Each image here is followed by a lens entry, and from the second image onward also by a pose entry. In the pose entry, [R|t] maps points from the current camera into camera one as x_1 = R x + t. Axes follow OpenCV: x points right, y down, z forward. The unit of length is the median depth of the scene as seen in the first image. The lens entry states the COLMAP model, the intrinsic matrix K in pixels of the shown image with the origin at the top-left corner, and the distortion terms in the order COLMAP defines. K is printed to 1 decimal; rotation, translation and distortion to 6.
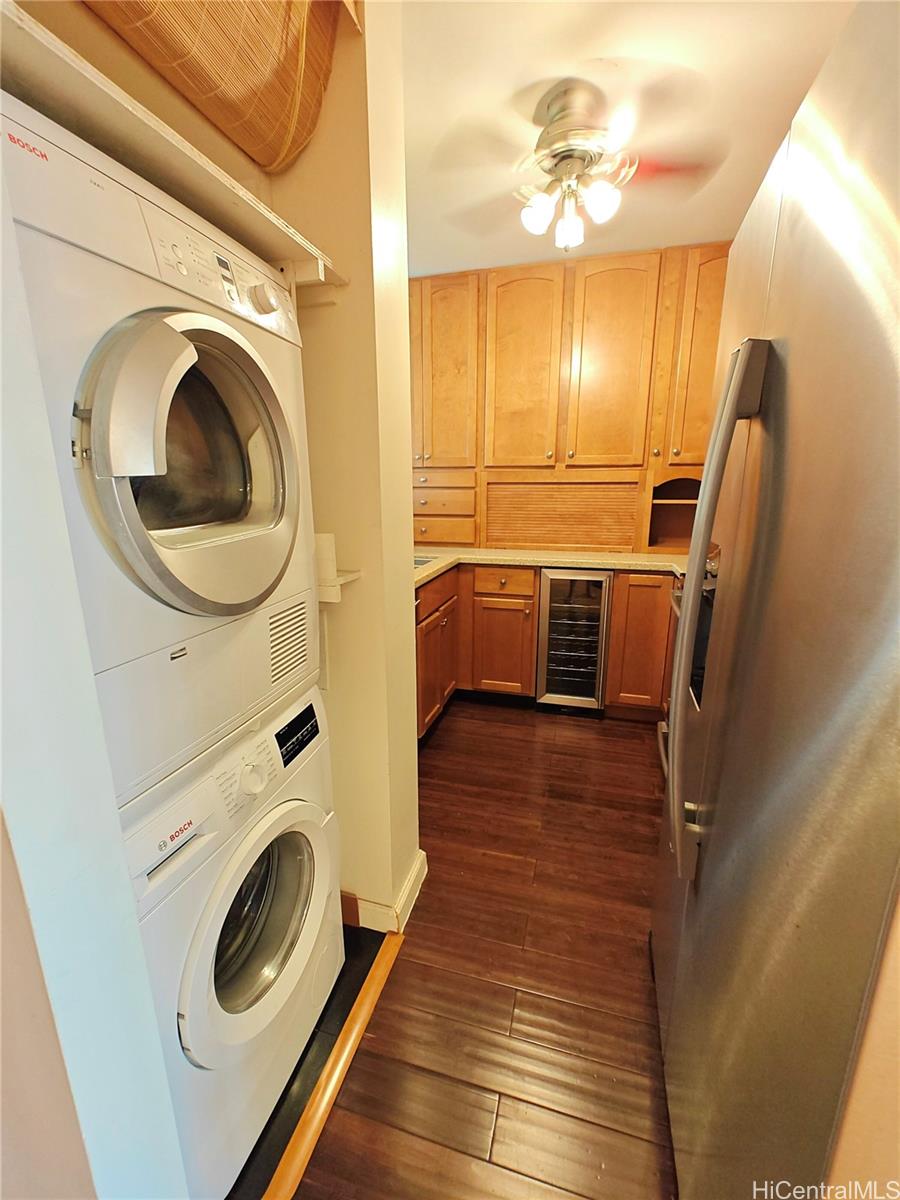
lens RADIAL K [[491.6, 0, 448.5], [0, 491.6, 595.7], [0, 0, 1]] dist [-0.012196, 0.001065]
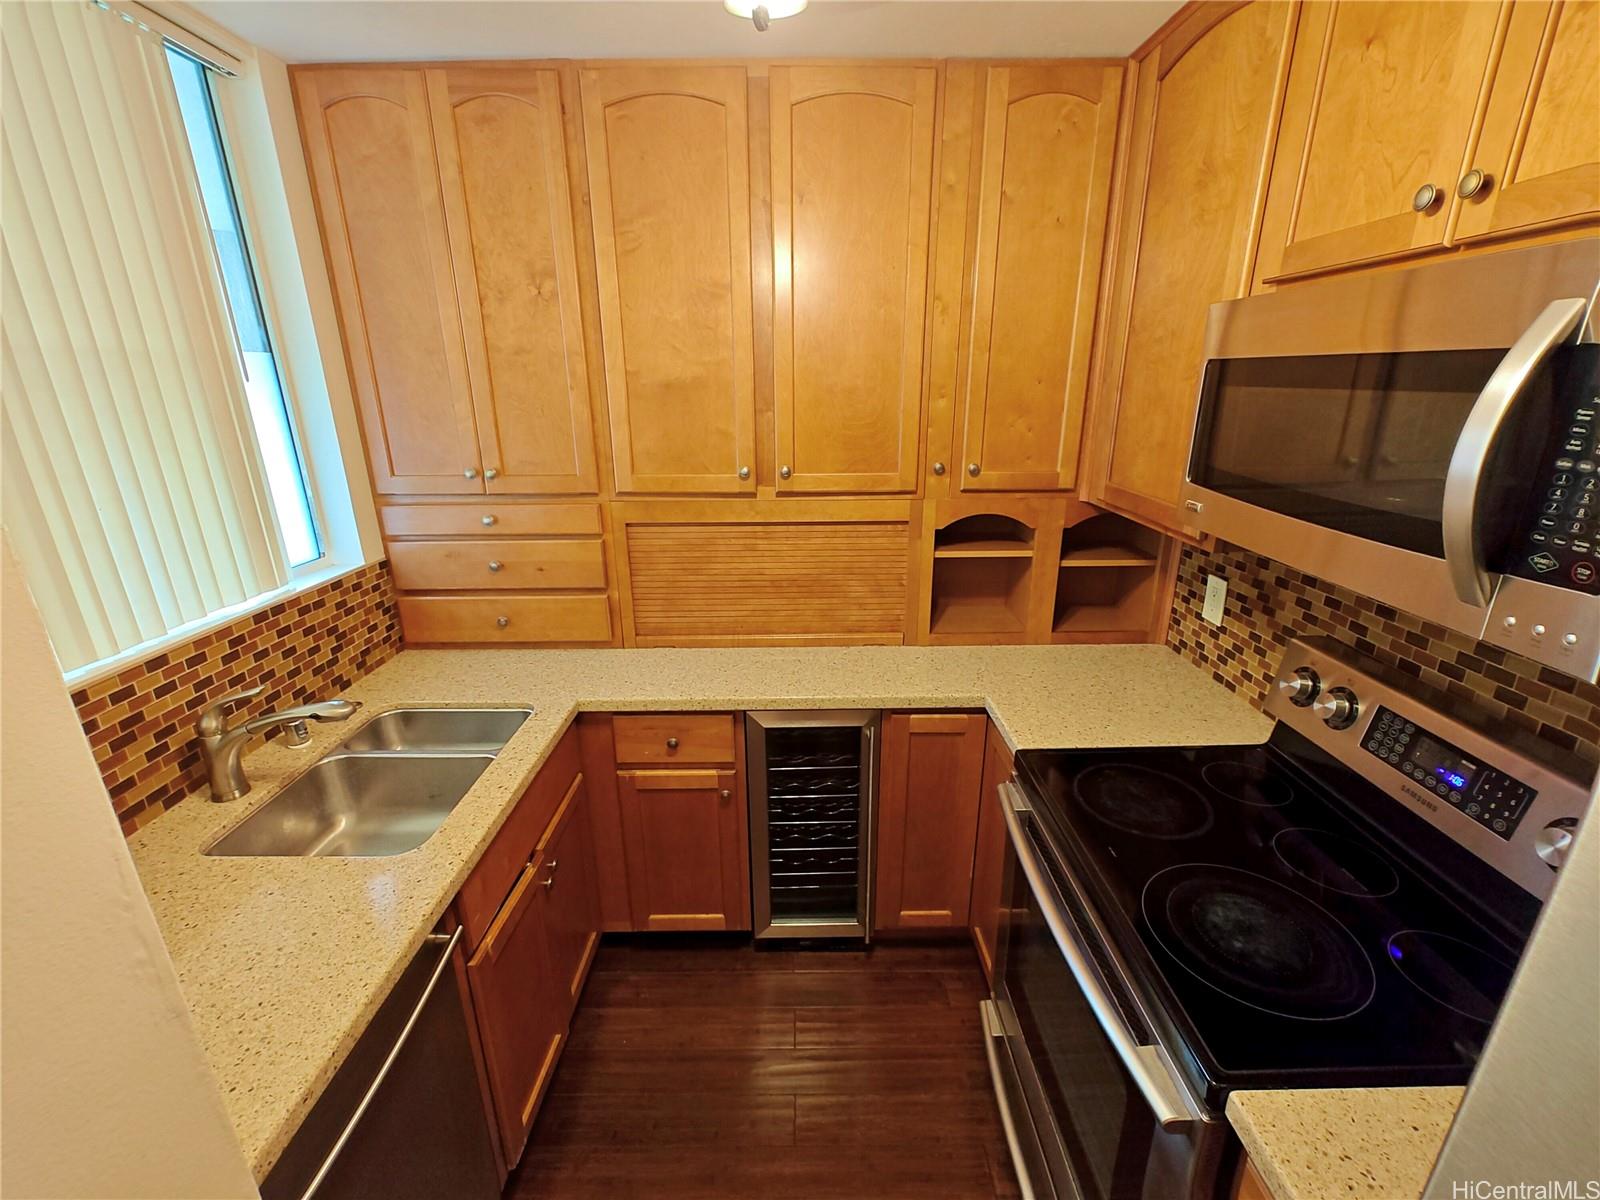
lens RADIAL K [[655.5, 0, 807.6], [0, 655.5, 608.6], [0, 0, 1]] dist [-0.012196, 0.001065]
pose [[0.959000, -0.095073, 0.266983, 0.074675], [0.066031, 0.991082, 0.115744, -0.222600], [-0.275606, -0.093369, 0.956725, 0.321915]]
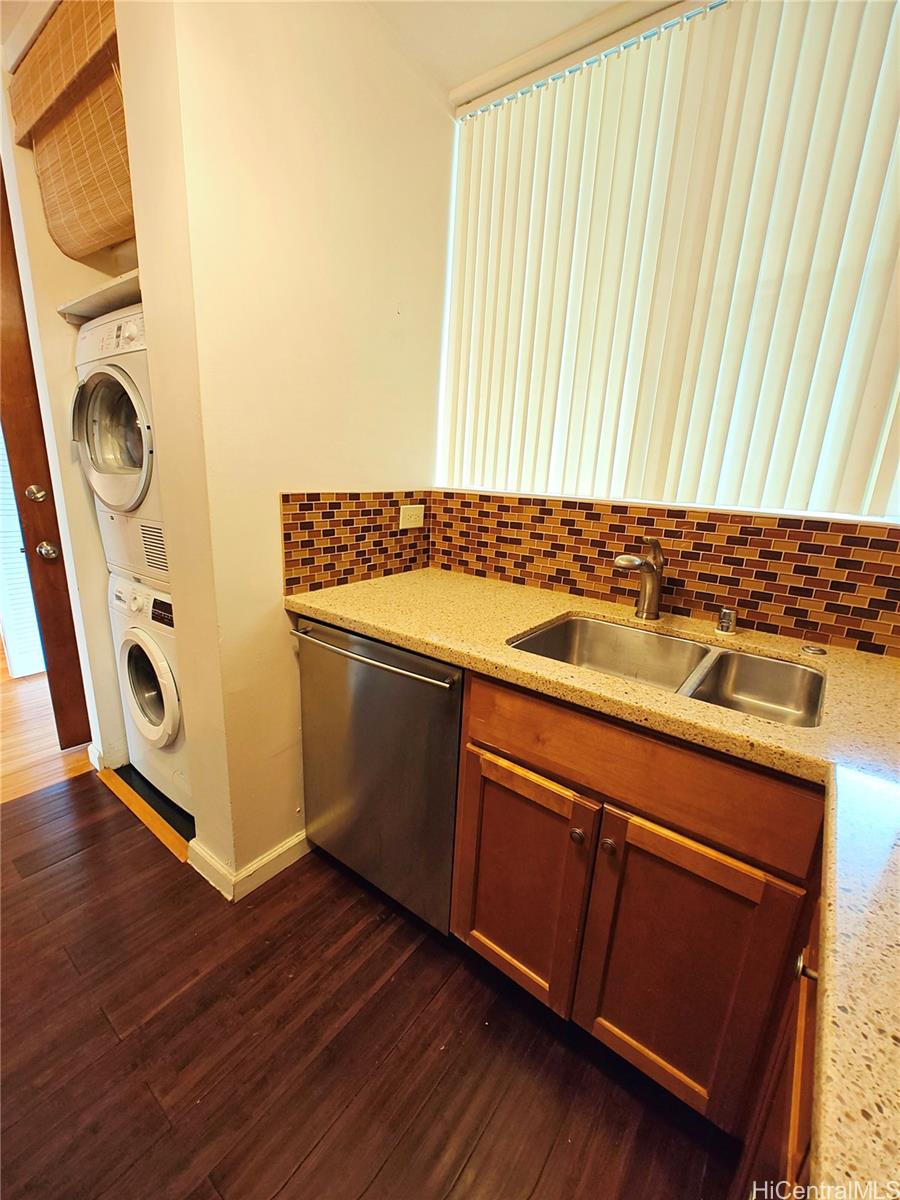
lens RADIAL K [[491.6, 0, 454.0], [0, 491.6, 599.9], [0, 0, 1]] dist [-0.012196, 0.001065]
pose [[-0.352607, 0.205000, -0.913040, 0.291751], [-0.256400, 0.917203, 0.304954, -0.178213], [0.899959, 0.341633, -0.270851, 0.817176]]
